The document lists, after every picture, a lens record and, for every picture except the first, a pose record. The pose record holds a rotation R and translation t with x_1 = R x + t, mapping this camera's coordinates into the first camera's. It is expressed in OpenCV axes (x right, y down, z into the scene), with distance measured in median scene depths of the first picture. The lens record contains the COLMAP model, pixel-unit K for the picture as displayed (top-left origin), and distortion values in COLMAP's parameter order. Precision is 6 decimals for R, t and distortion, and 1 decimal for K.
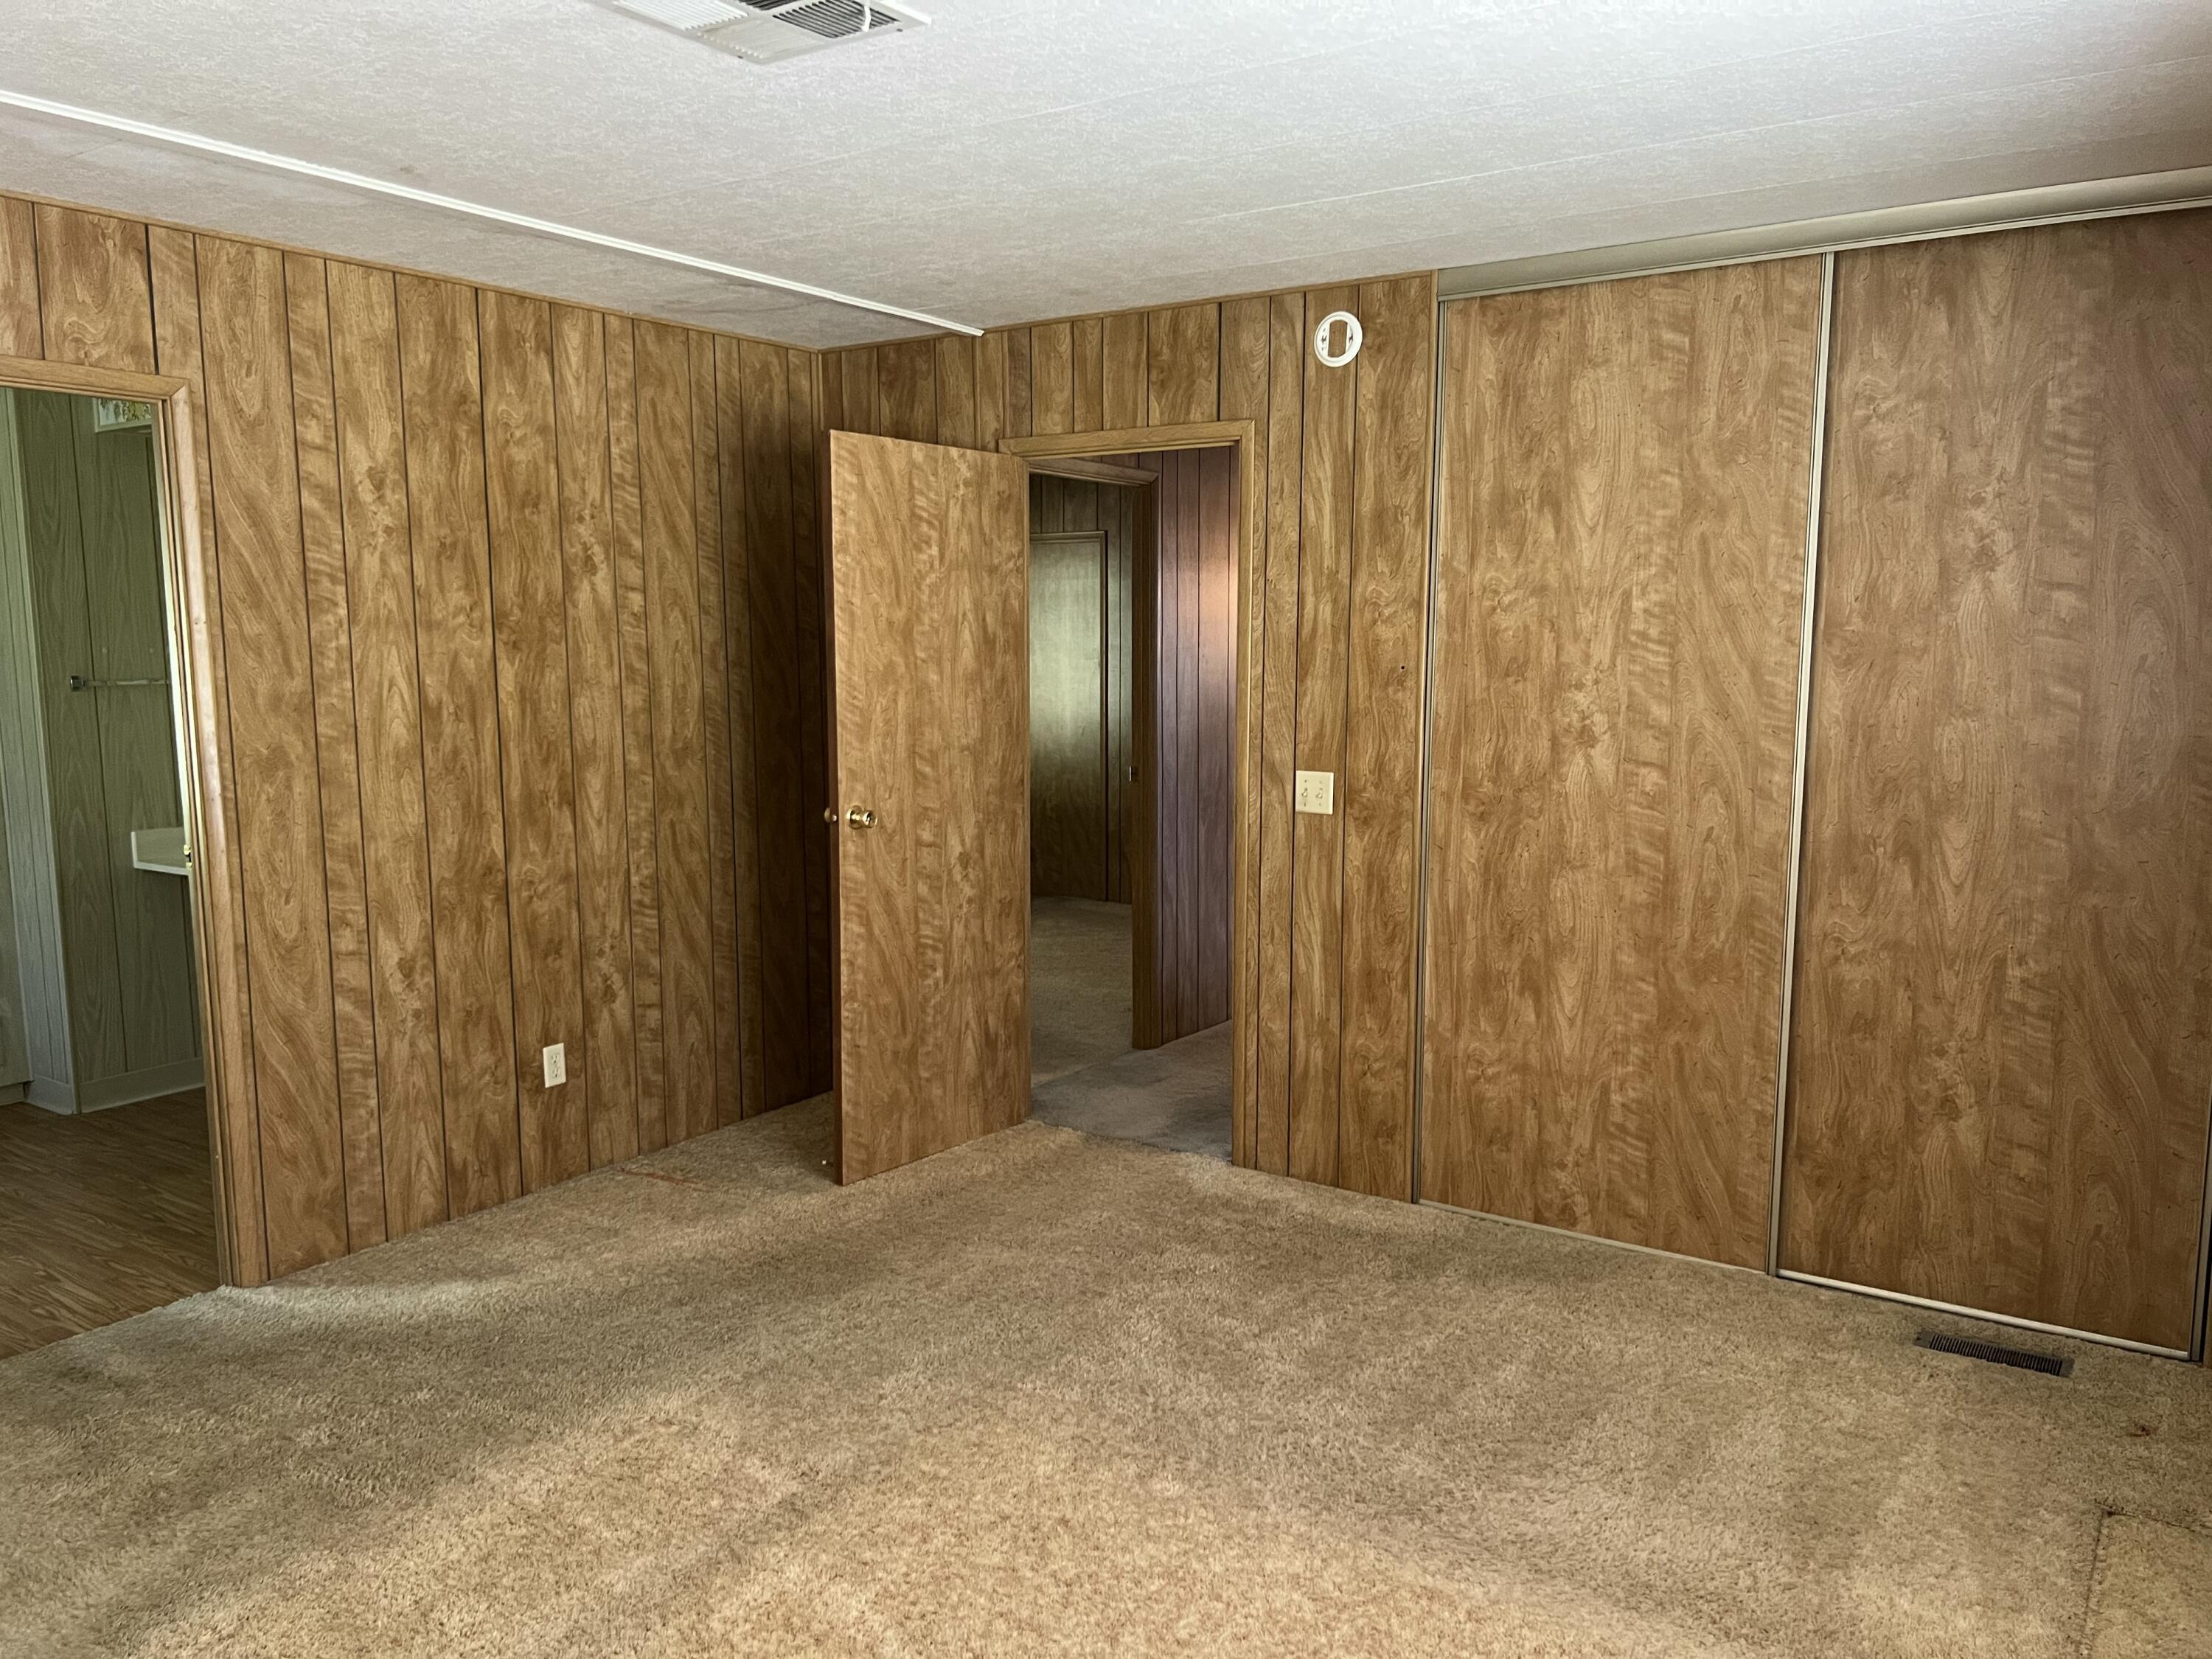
lens RADIAL K [[1628.8, 0, 1114.7], [0, 1628.8, 843.8], [0, 0, 1]] dist [0.056743, -0.087849]
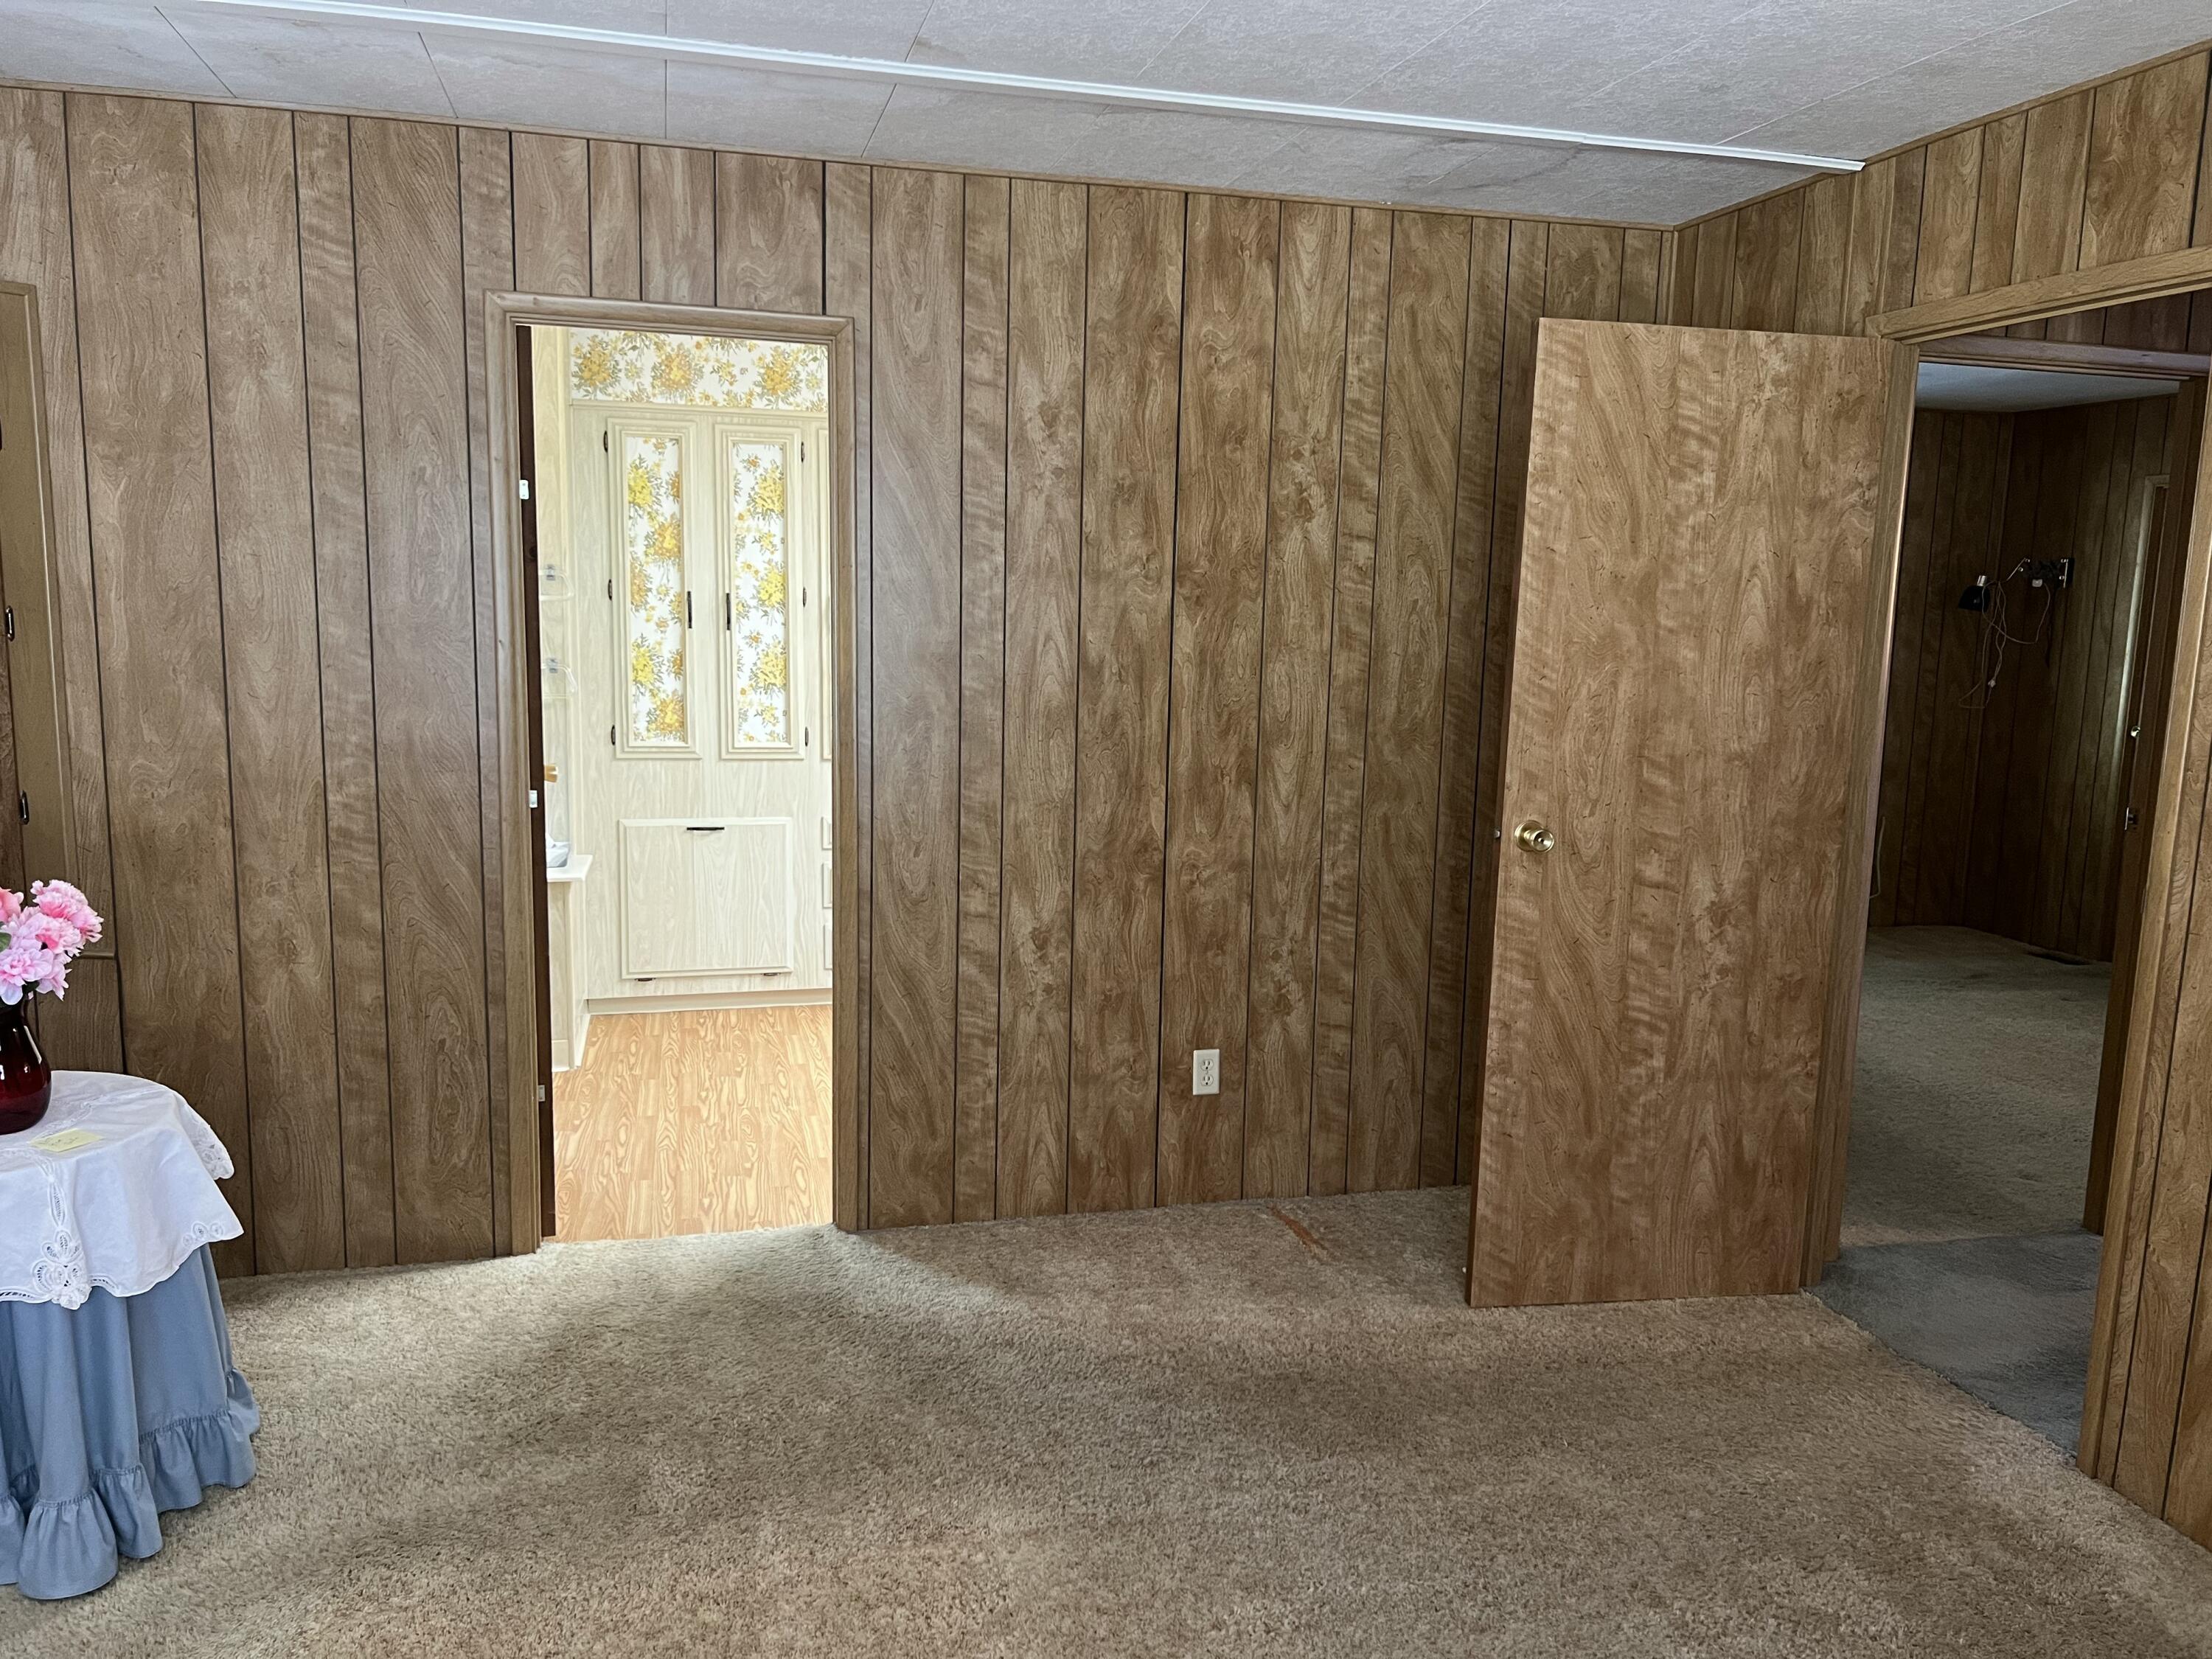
lens RADIAL K [[1628.8, 0, 1105.7], [0, 1628.8, 845.1], [0, 0, 1]] dist [0.056743, -0.087849]
pose [[0.740731, 0.120122, -0.660976, 0.190543], [-0.110691, 0.992260, 0.056280, -0.031992], [0.662620, 0.031476, 0.748294, 0.297010]]
